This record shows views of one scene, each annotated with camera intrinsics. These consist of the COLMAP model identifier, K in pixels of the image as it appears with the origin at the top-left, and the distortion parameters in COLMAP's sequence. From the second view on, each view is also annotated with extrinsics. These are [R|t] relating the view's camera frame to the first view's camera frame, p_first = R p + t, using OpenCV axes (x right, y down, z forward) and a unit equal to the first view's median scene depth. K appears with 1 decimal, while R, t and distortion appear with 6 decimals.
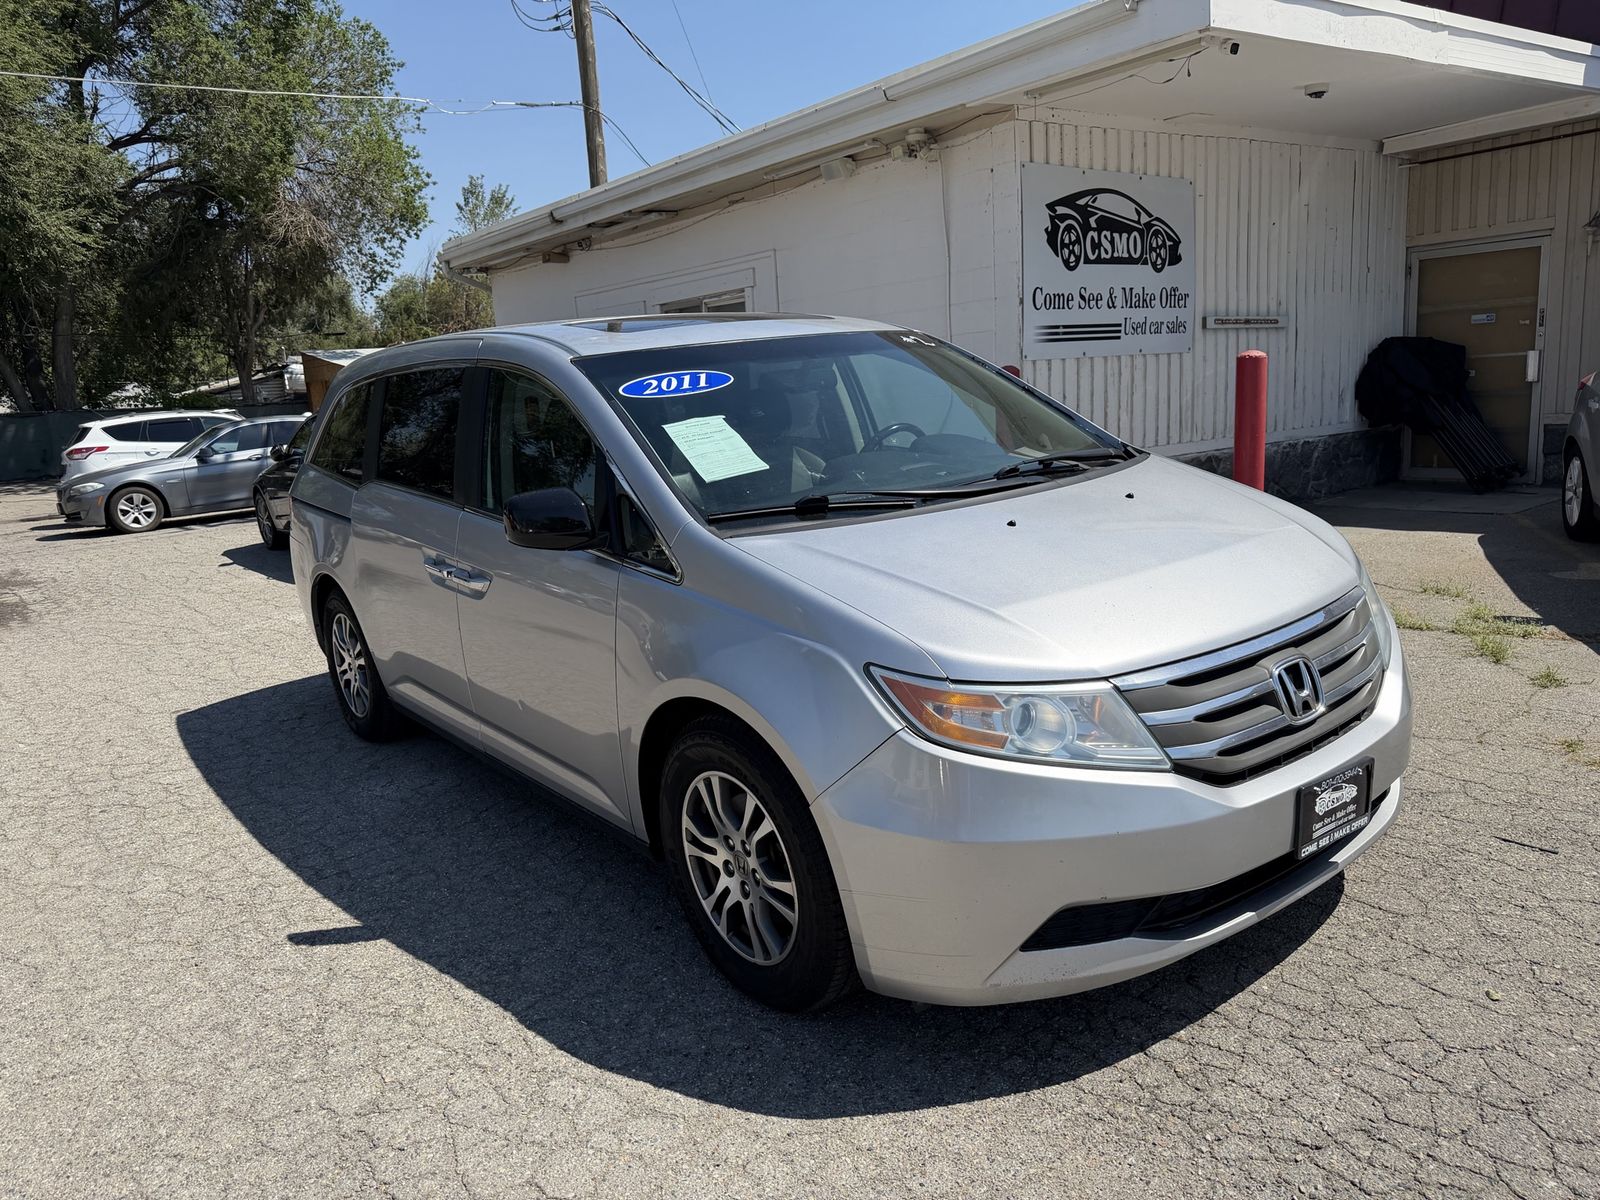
lens RADIAL K [[1114.2, 0, 800.0], [0, 1114.2, 600.0], [0, 0, 1]] dist [0.000581, -0.000495]
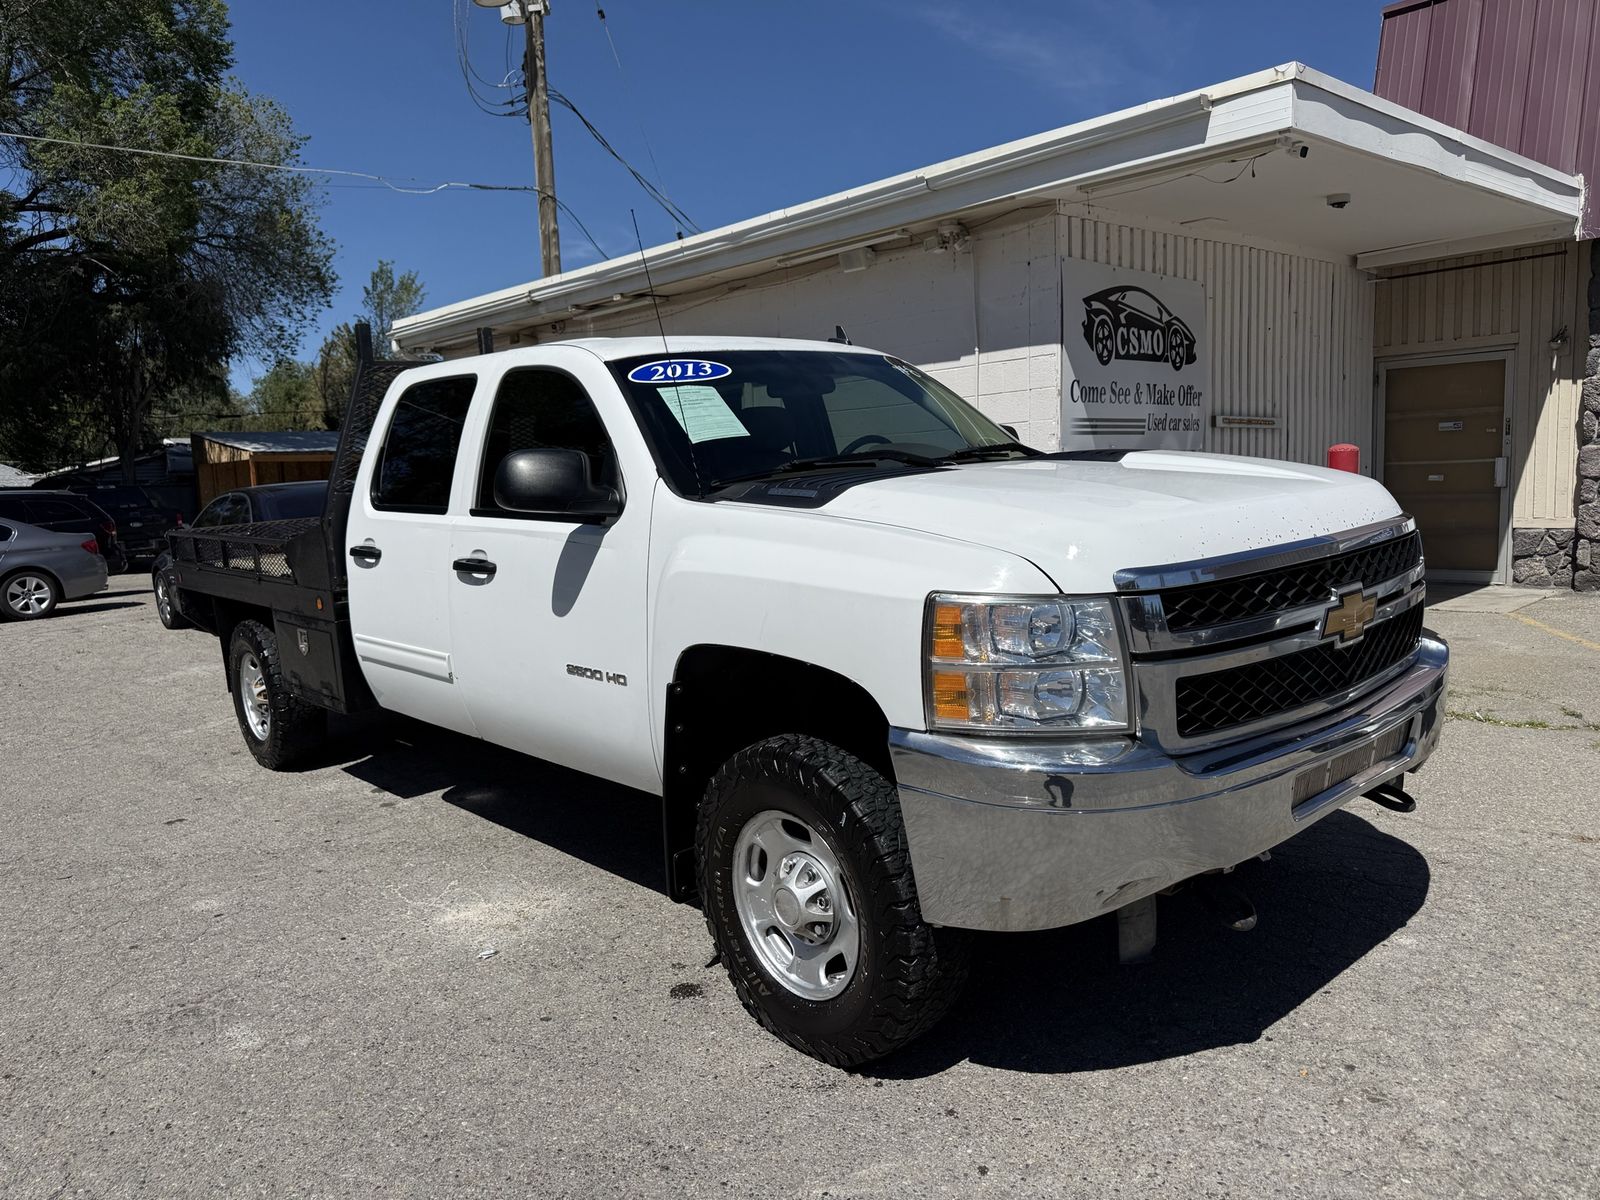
lens RADIAL K [[1112.8, 0, 802.6], [0, 1112.8, 606.5], [0, 0, 1]] dist [0.007497, -0.007145]
pose [[0.994170, 0.010998, 0.107259, -0.122479], [-0.002396, 0.996792, -0.079997, 0.000496], [-0.107795, 0.079274, 0.991008, 0.055032]]
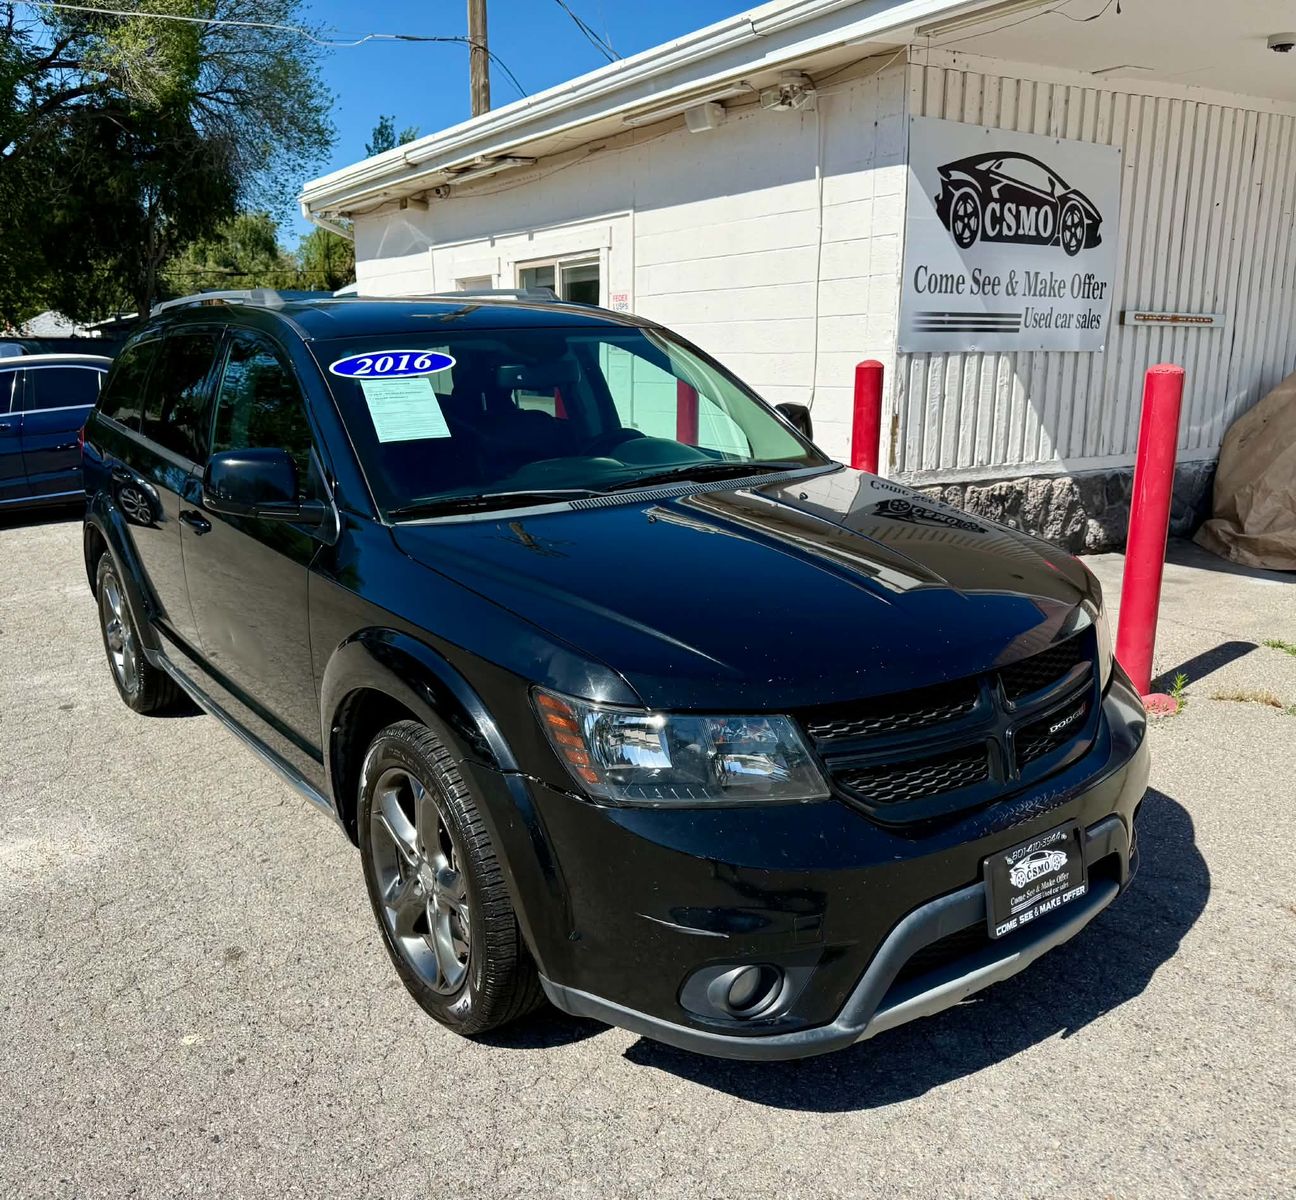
lens RADIAL K [[1117.6, 0, 634.6], [0, 1117.6, 598.9], [0, 0, 1]] dist [-0.002728, 0.002524]
pose [[0.995712, 0.070419, -0.059989, 0.060717], [-0.068498, 0.997089, 0.033501, -0.039581], [0.062173, -0.029248, 0.997637, 0.124978]]
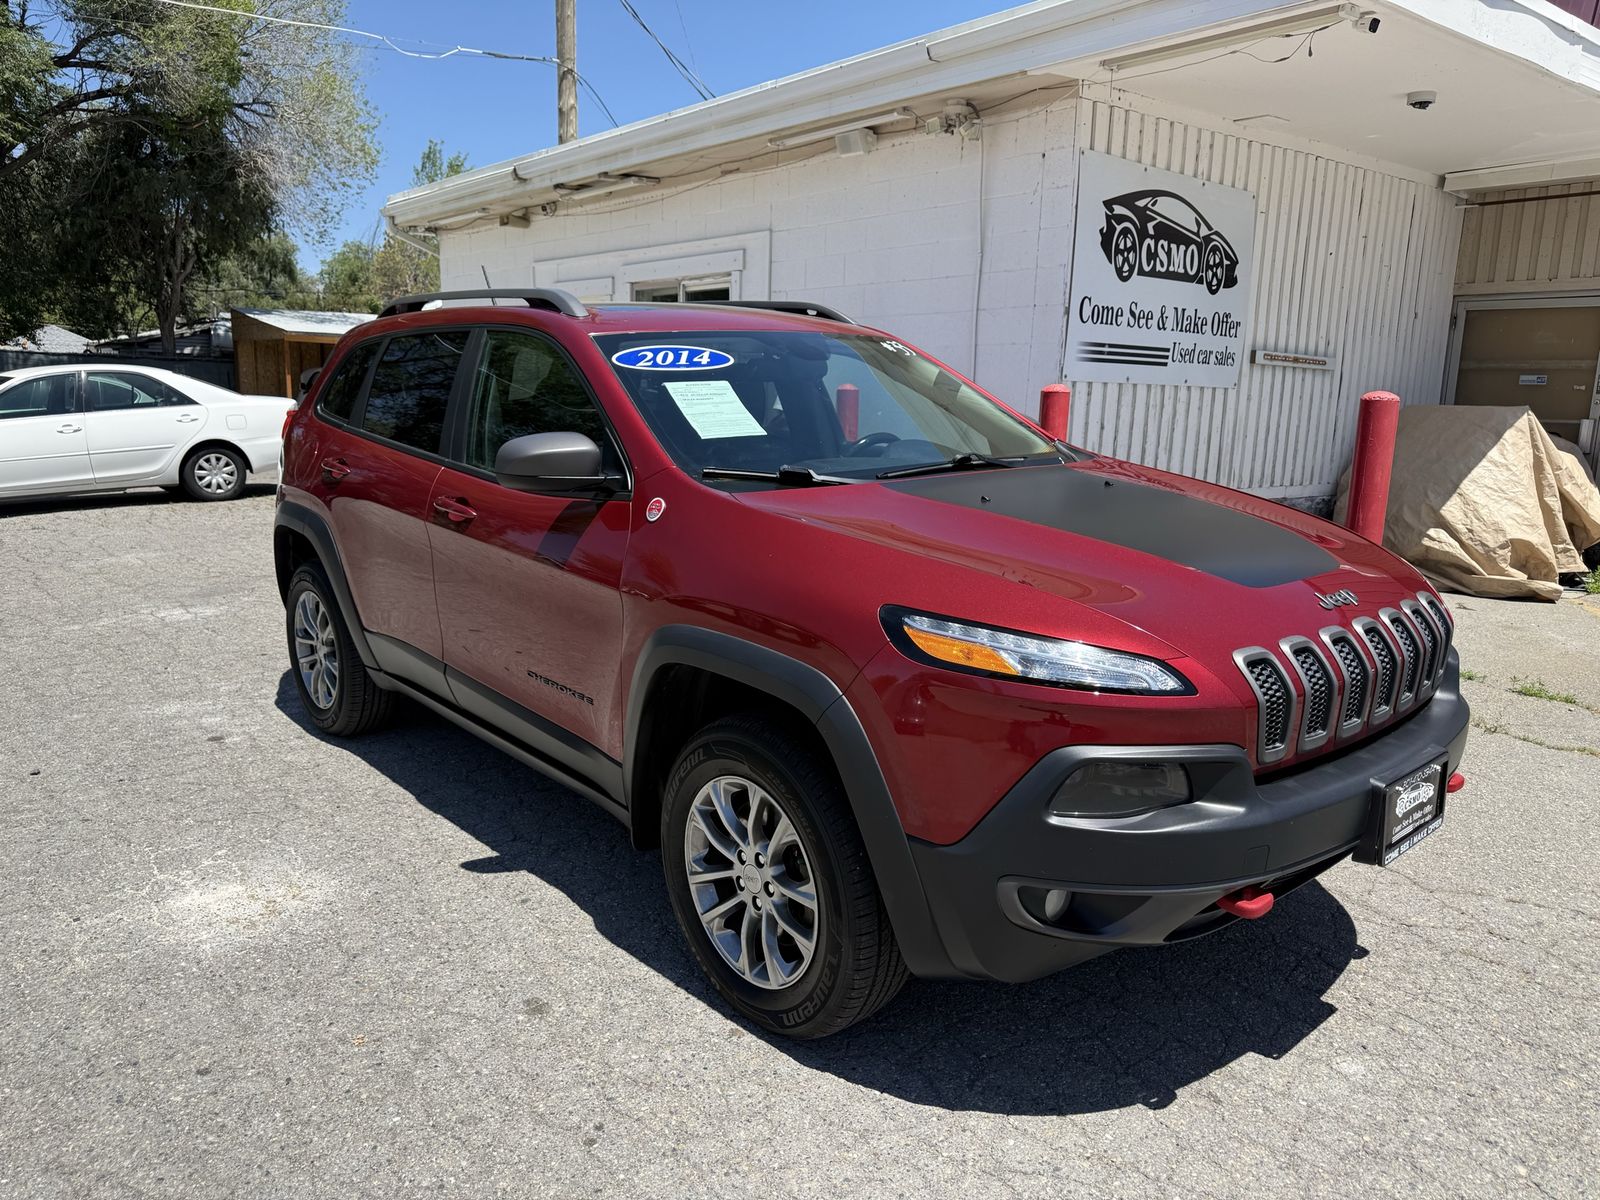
lens RADIAL K [[1114.2, 0, 800.0], [0, 1114.2, 600.0], [0, 0, 1]] dist [0.000581, -0.000495]
pose [[0.995297, 0.075426, 0.060793, -0.036545], [-0.075078, 0.997146, -0.007983, -0.023573], [-0.061221, 0.003382, 0.998118, 0.149227]]
